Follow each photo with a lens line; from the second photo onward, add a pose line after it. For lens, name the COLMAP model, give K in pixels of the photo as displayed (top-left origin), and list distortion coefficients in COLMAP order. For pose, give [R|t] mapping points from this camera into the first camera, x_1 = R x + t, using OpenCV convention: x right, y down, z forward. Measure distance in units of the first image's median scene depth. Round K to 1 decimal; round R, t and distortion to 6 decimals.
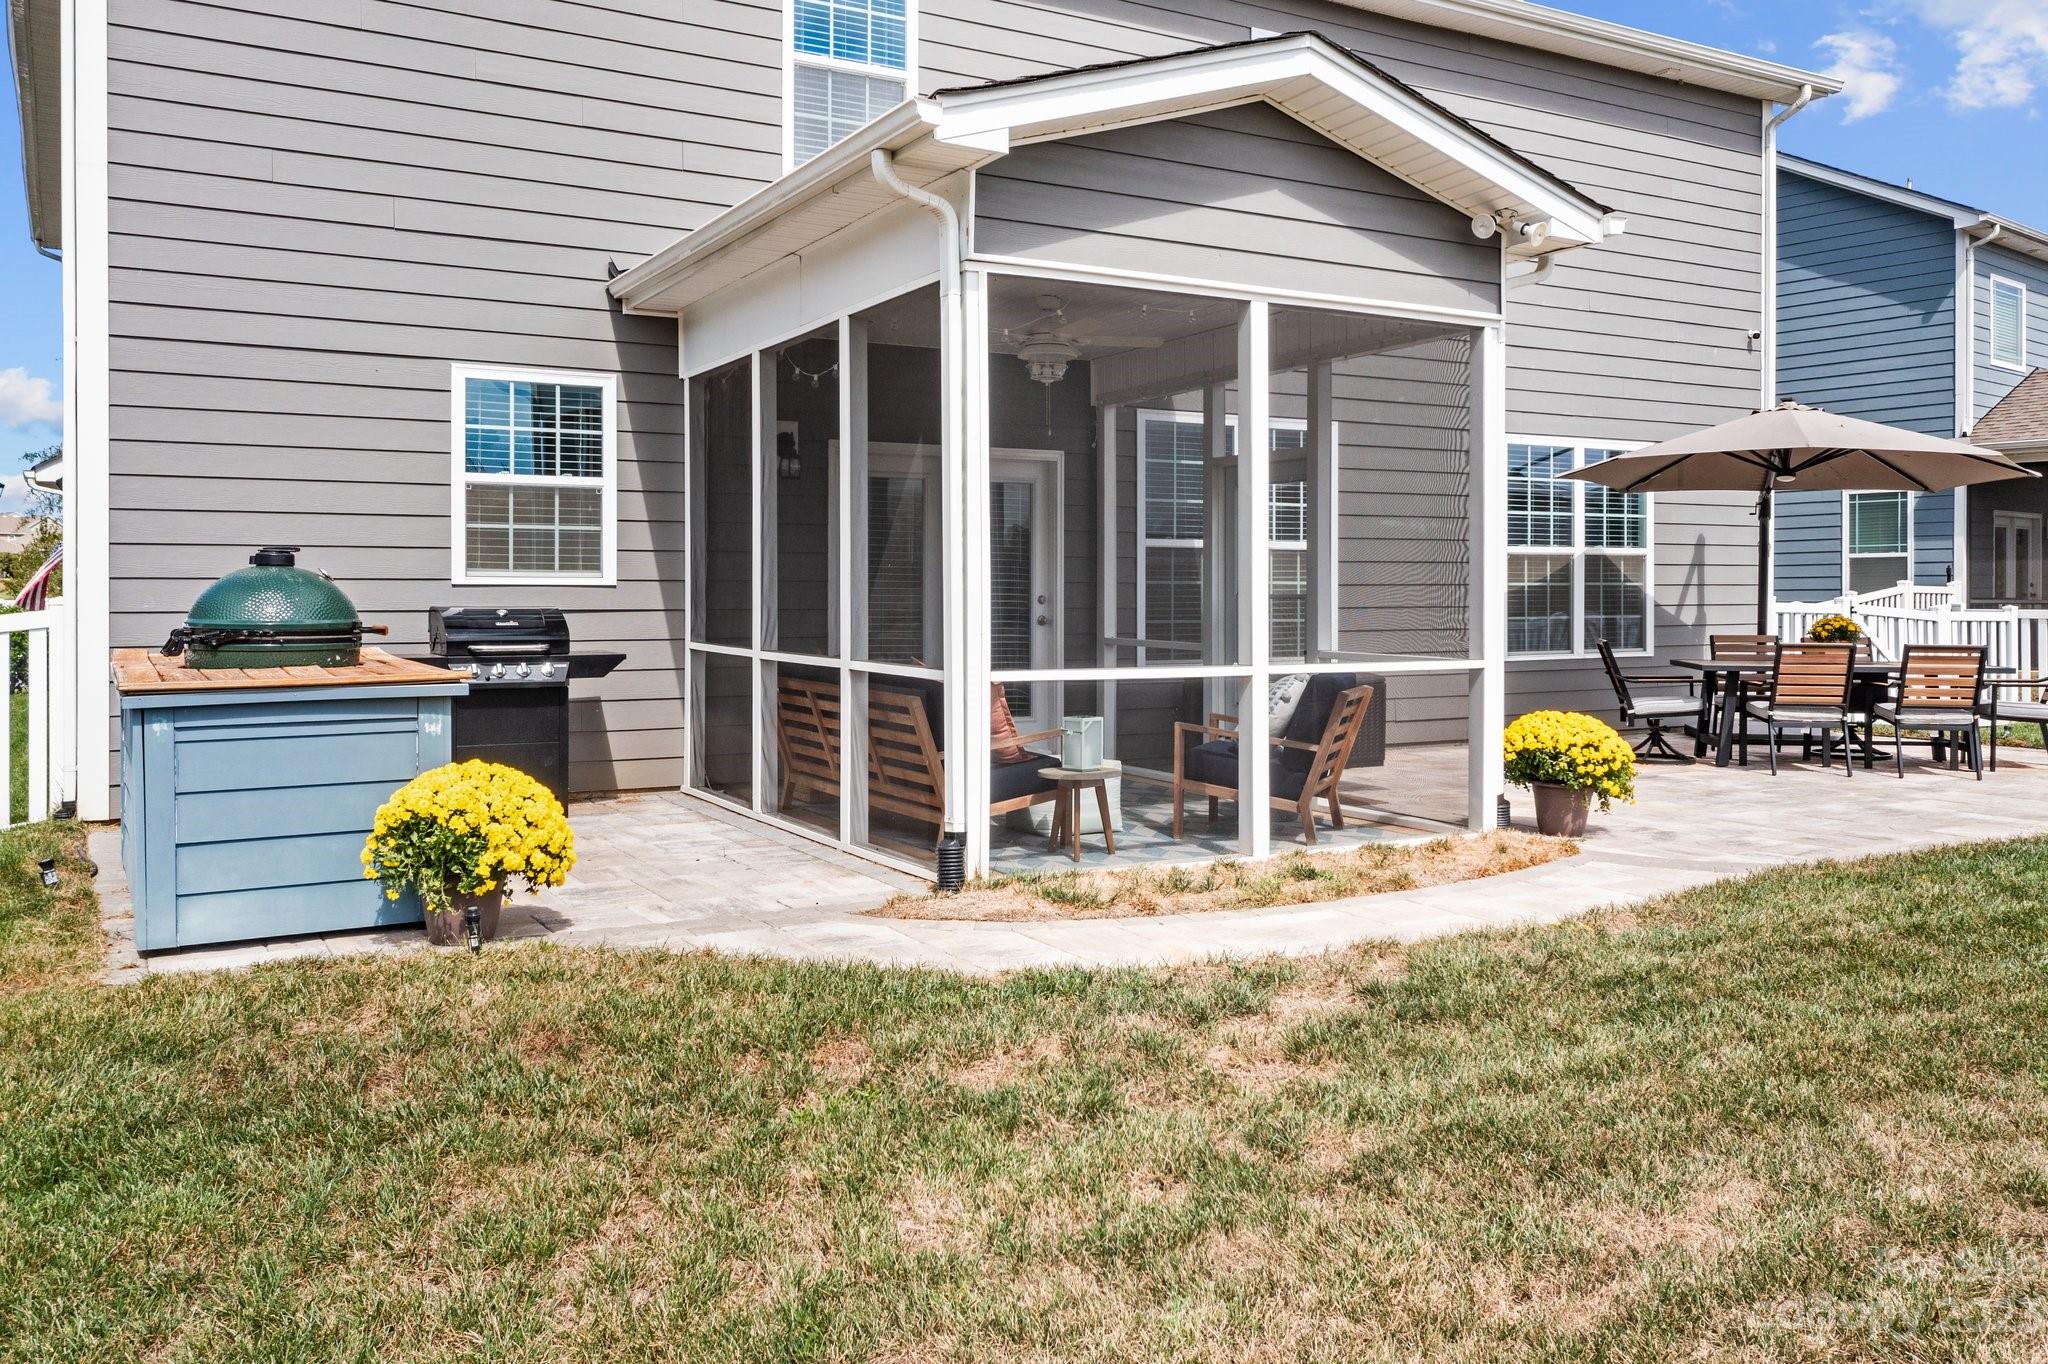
lens RADIAL K [[1677.6, 0, 1023.7], [0, 1677.6, 581.5], [0, 0, 1]] dist [0.001861, 0.001352]
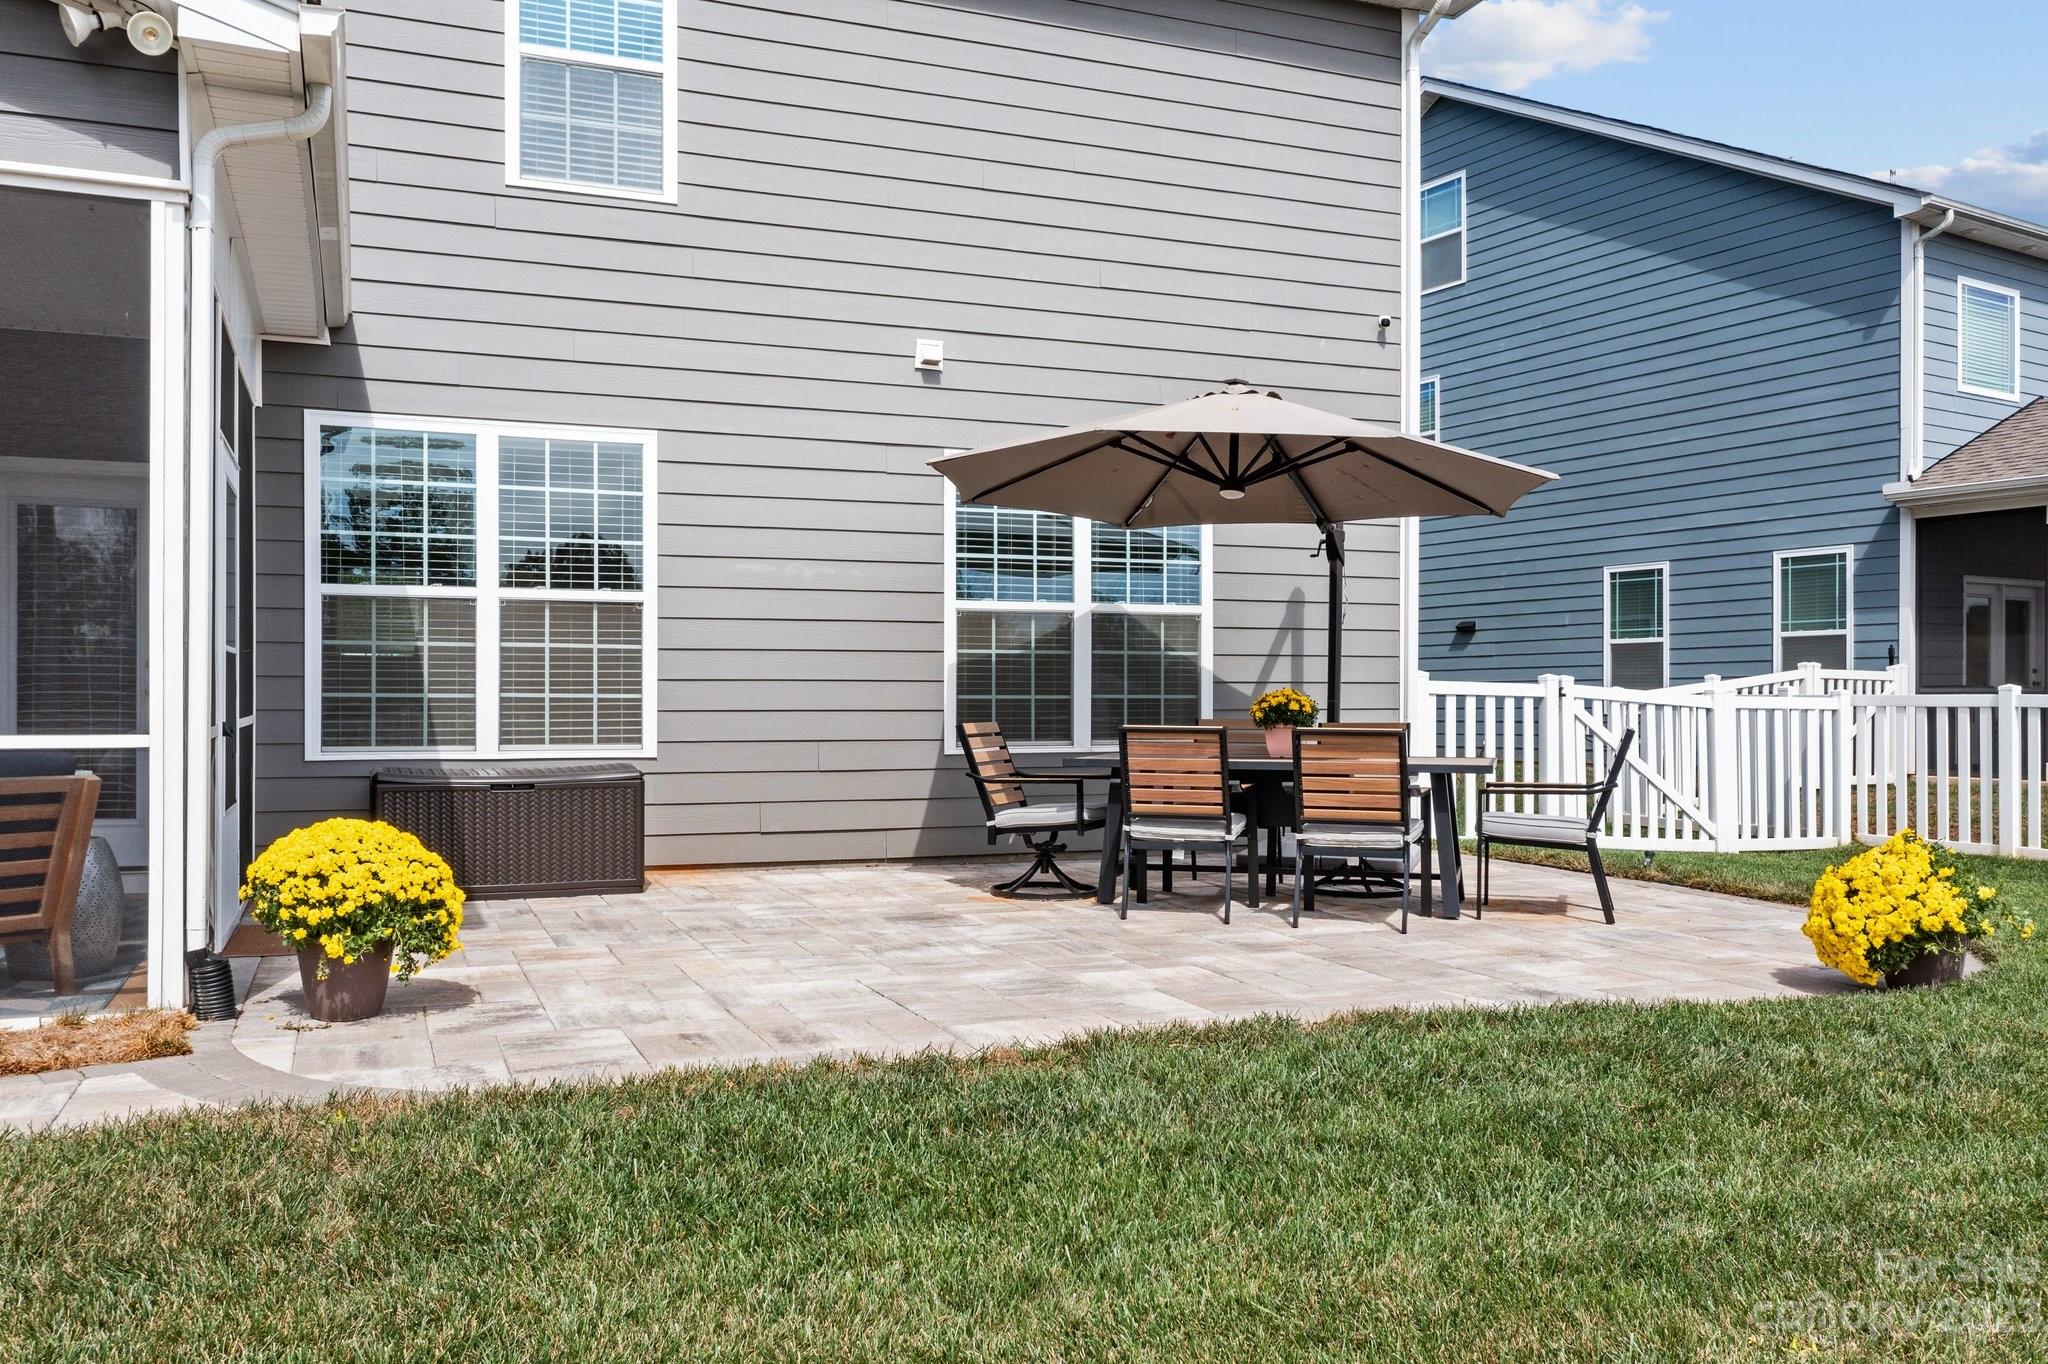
lens RADIAL K [[1660.2, 0, 1024.0], [0, 1660.2, 682.0], [0, 0, 1]] dist [-0.000279, -0.000899]
pose [[0.988986, 0.001192, -0.148007, 0.415721], [-0.001642, 0.999994, -0.002918, 0.017154], [0.148003, 0.003129, 0.988982, 0.264870]]
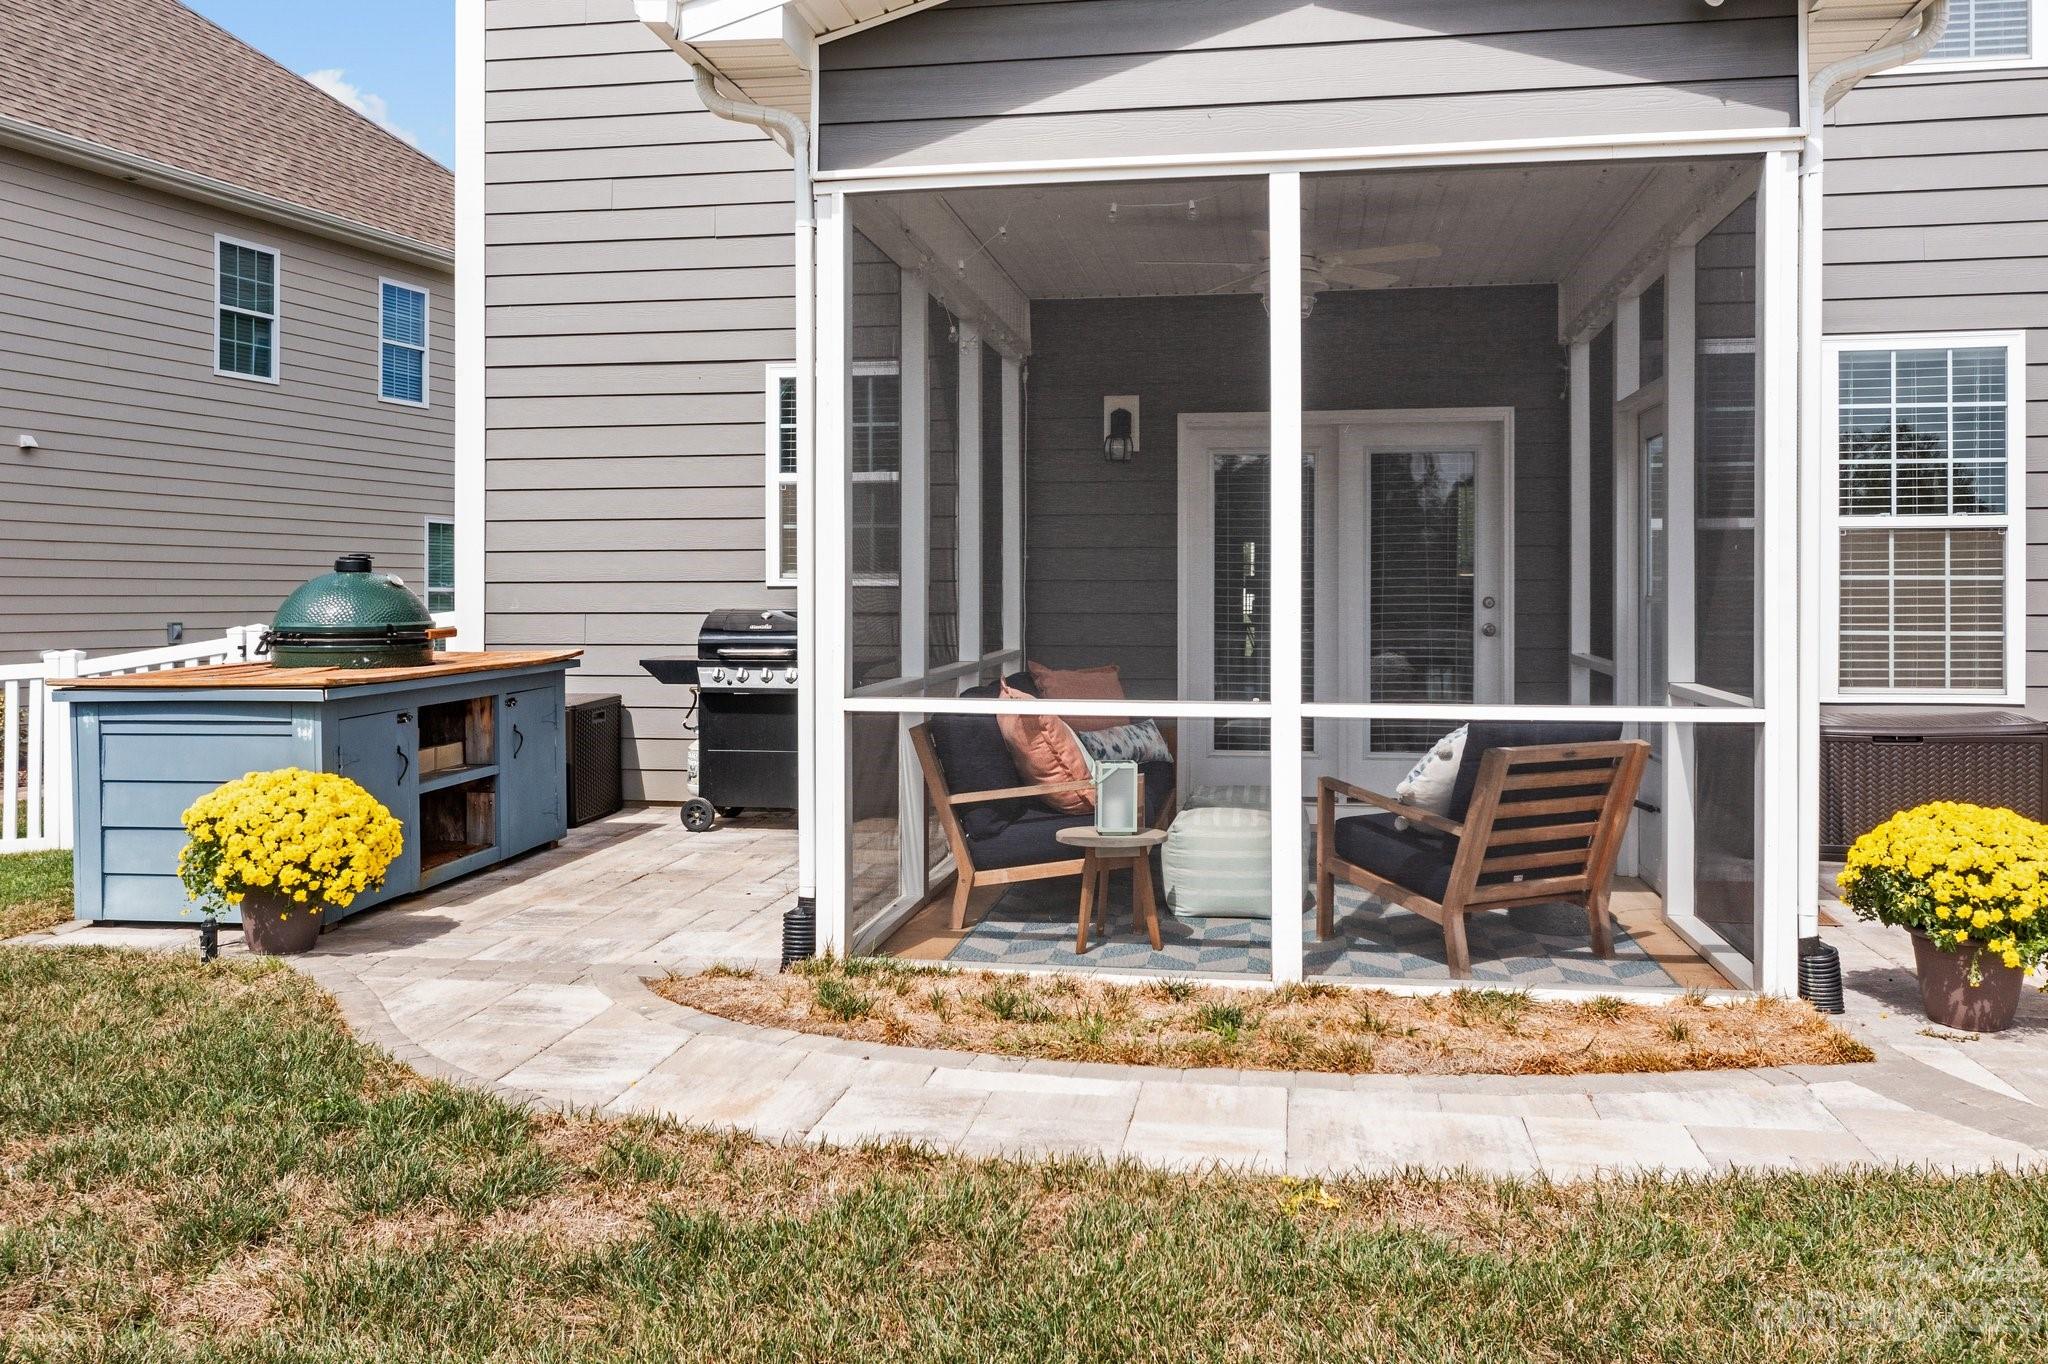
lens RADIAL K [[1683.8, 0, 1020.0], [0, 1683.8, 562.3], [0, 0, 1]] dist [-0.003232, -0.004365]
pose [[0.764098, -0.012239, -0.644984, 0.277324], [0.006634, 0.999916, -0.011114, -0.000338], [0.645066, 0.004214, 0.764115, 0.224839]]
